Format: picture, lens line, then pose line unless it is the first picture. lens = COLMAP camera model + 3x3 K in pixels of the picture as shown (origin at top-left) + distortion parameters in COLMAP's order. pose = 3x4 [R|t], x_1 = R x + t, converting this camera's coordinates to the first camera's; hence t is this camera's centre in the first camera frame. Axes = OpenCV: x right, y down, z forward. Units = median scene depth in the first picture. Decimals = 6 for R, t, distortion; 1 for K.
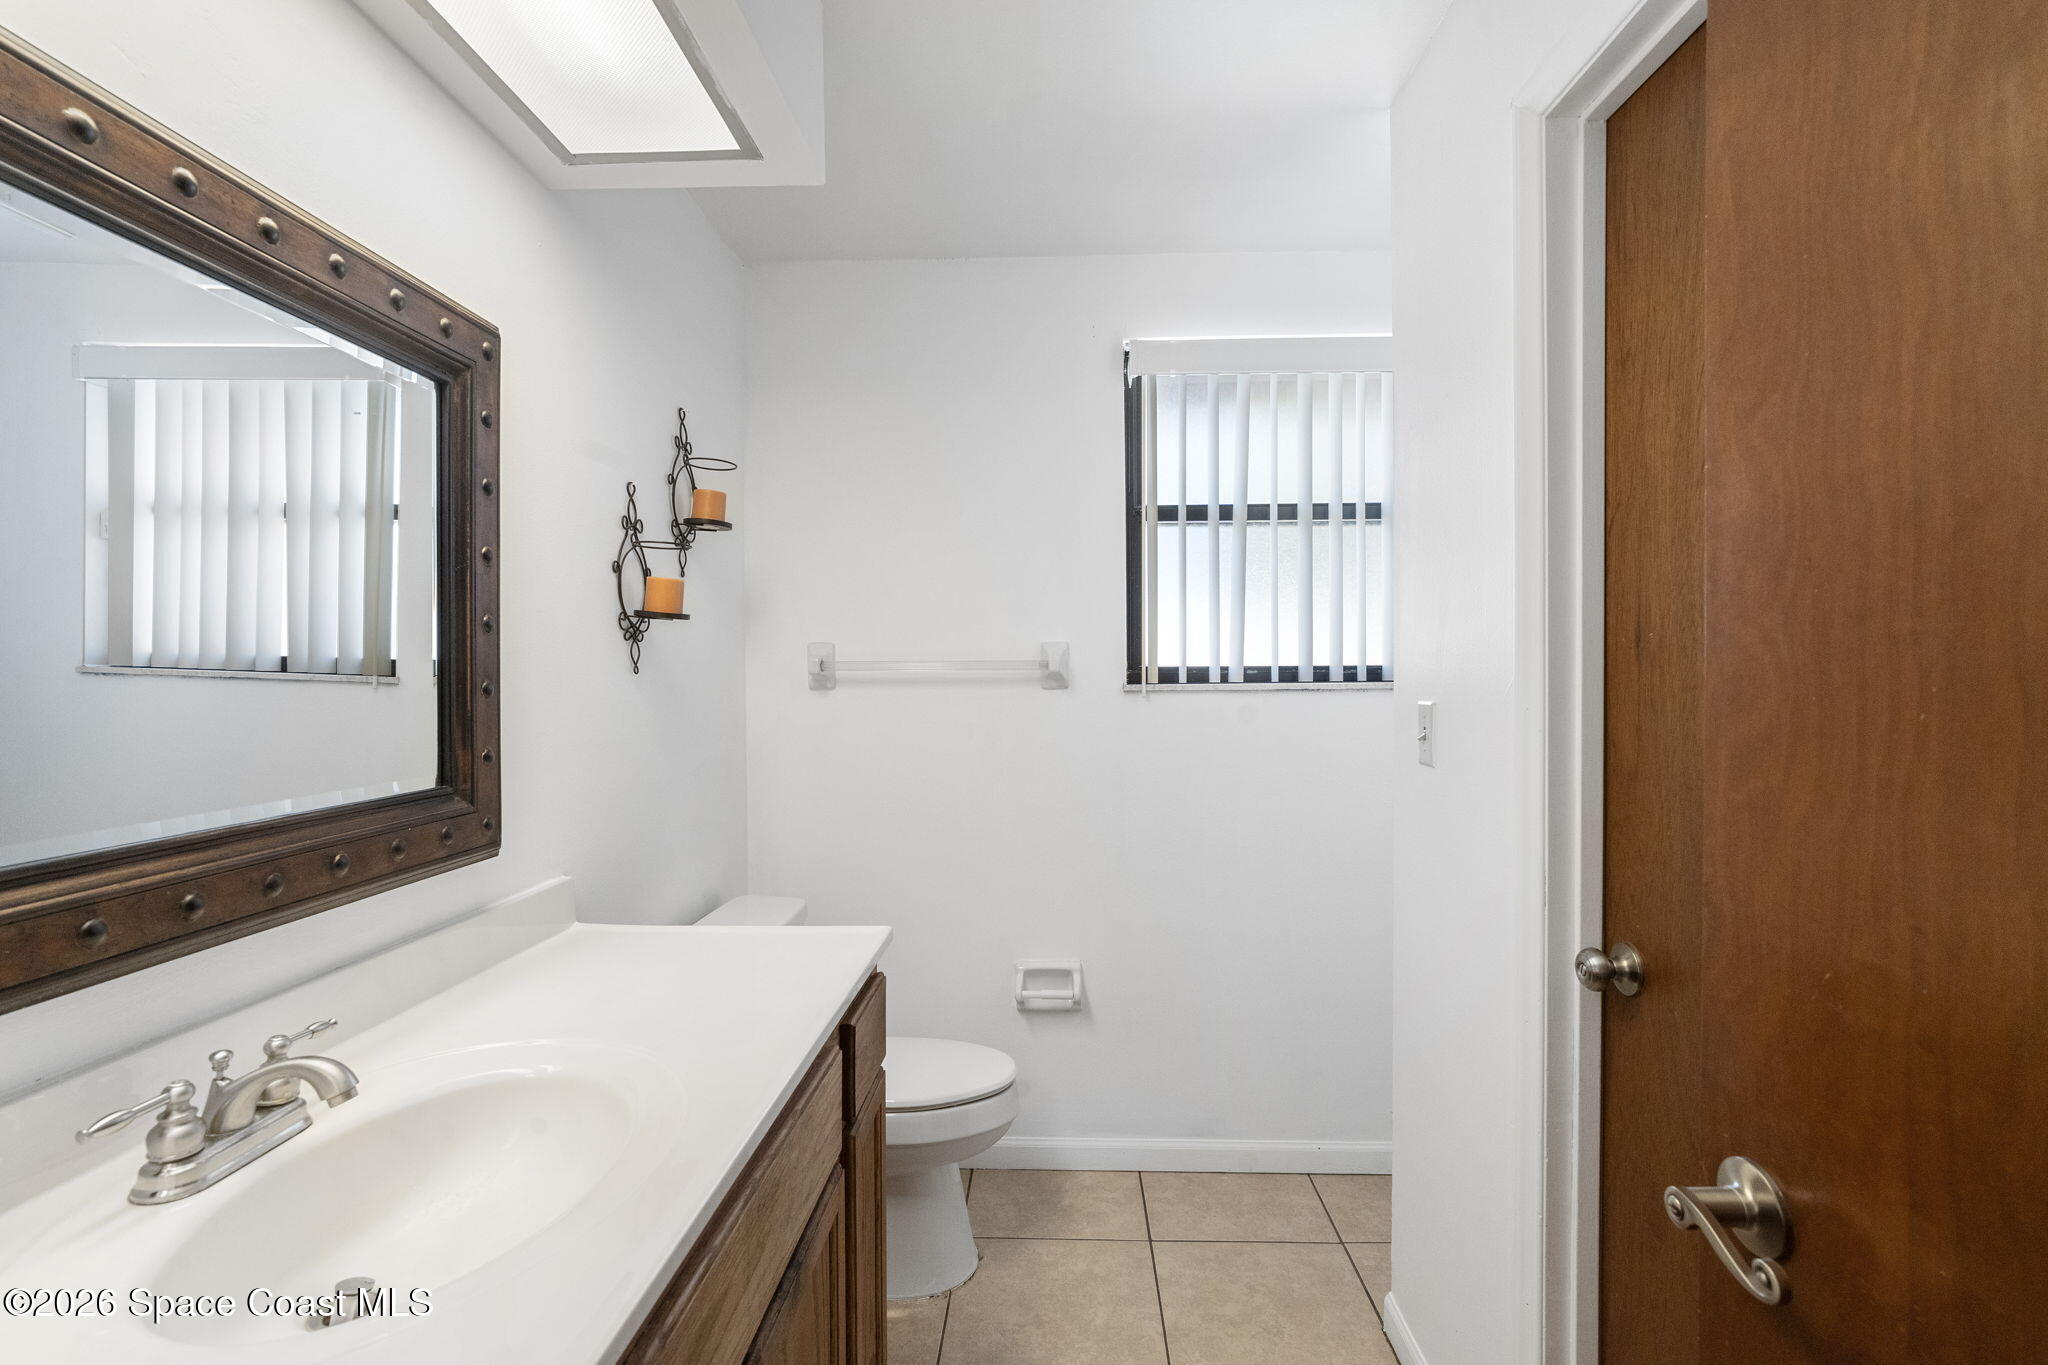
lens RADIAL K [[959.6, 0, 1029.2], [0, 959.6, 672.2], [0, 0, 1]] dist [-0.018857, 0.009930]
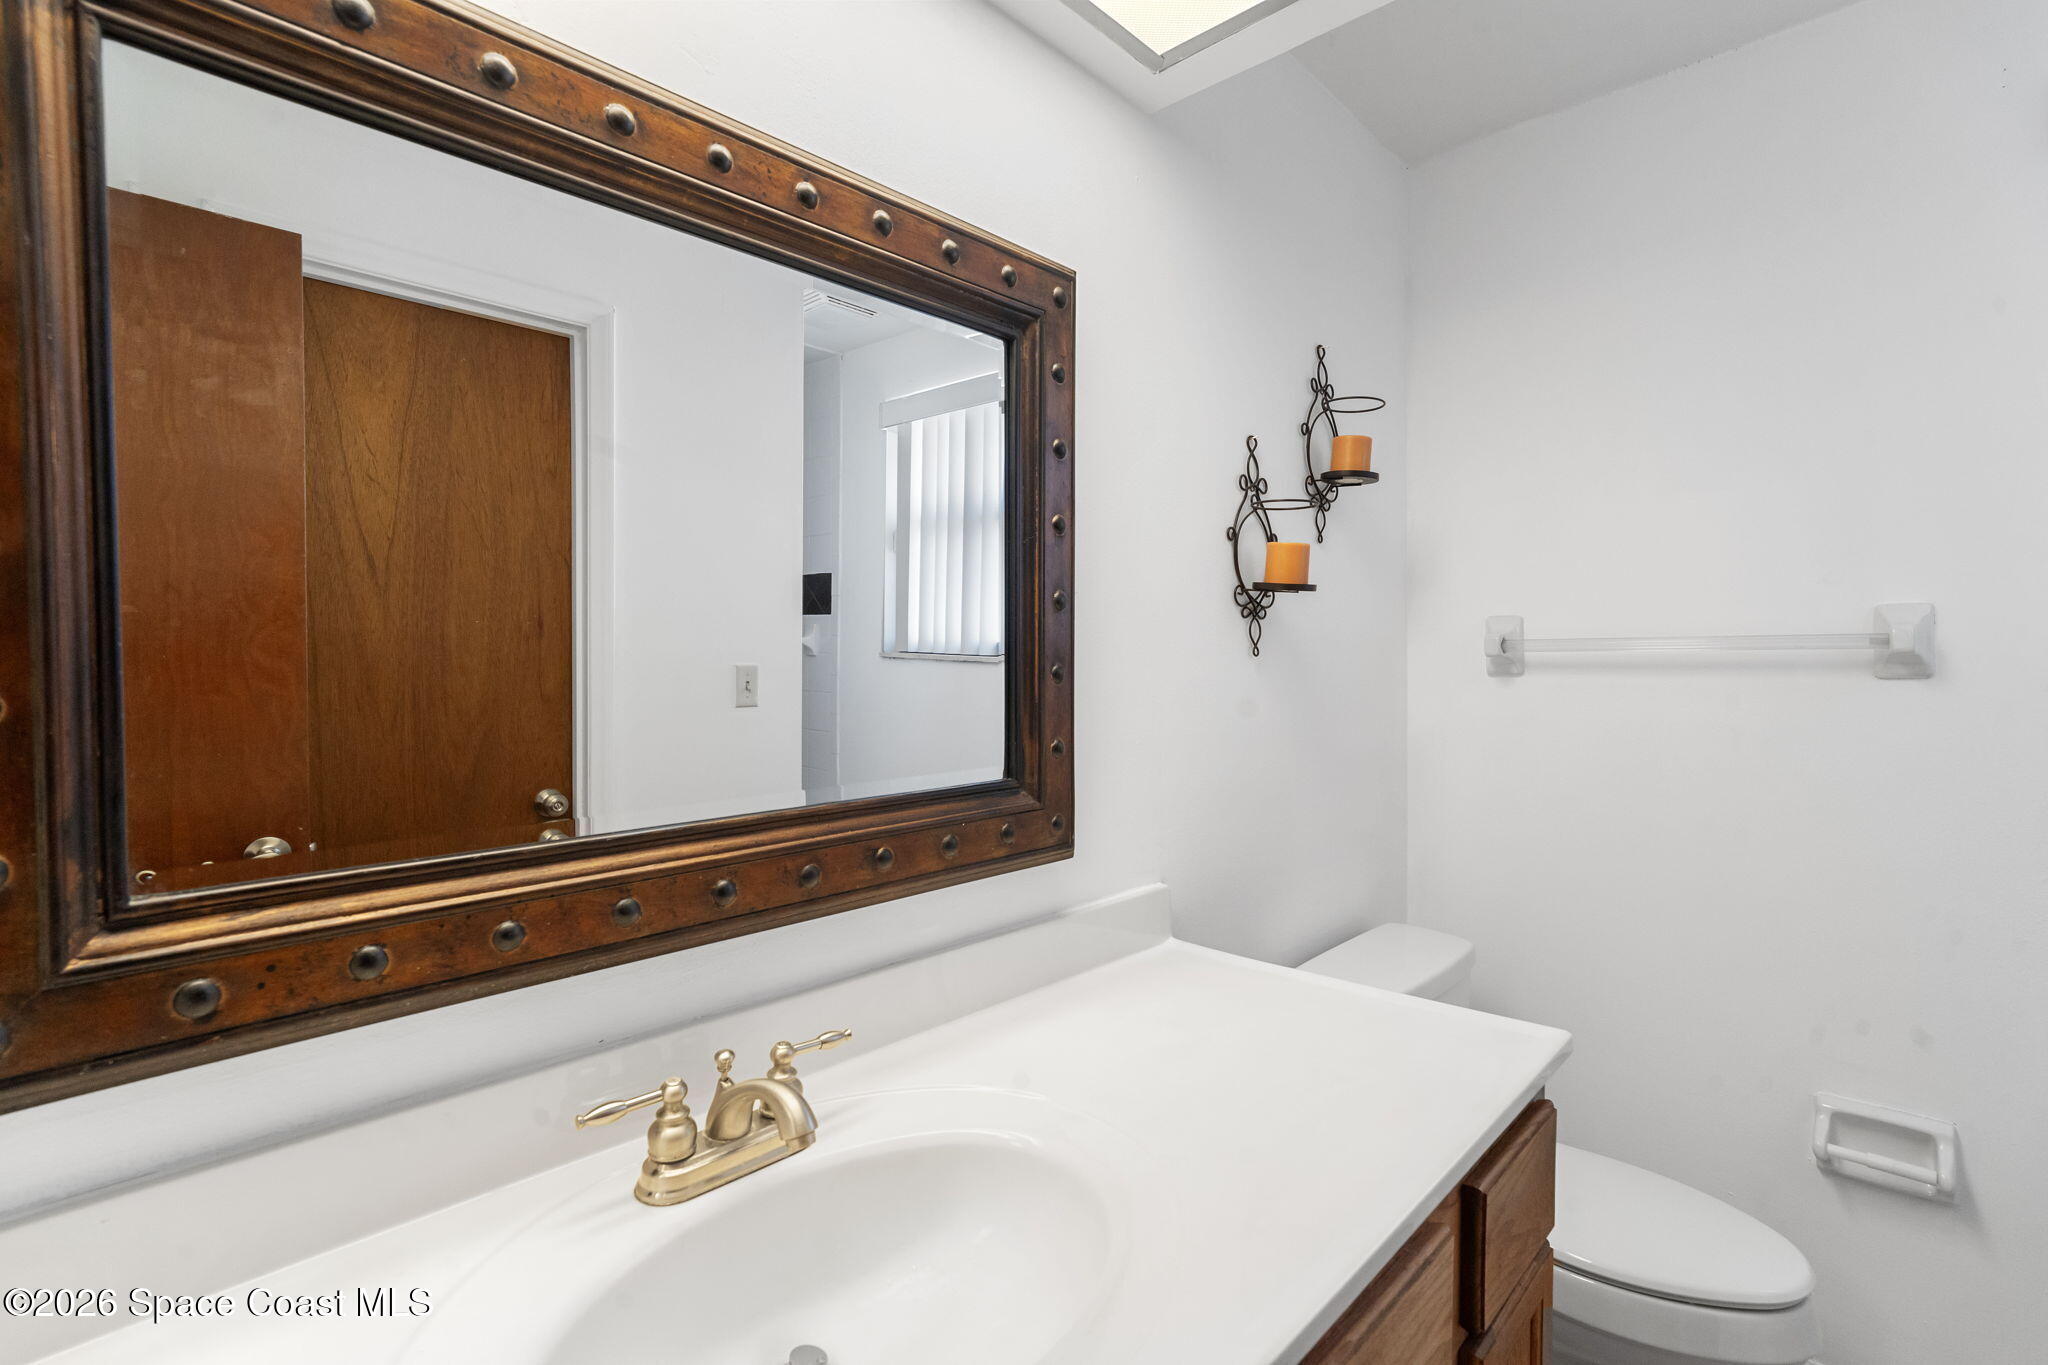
lens RADIAL K [[959.6, 0, 1029.2], [0, 959.6, 672.2], [0, 0, 1]] dist [-0.018857, 0.009930]
pose [[0.755437, 0.009633, -0.655150, 0.005138], [0.002878, 0.999833, 0.018019, 0.000345], [0.655215, -0.015498, 0.755284, 0.307242]]
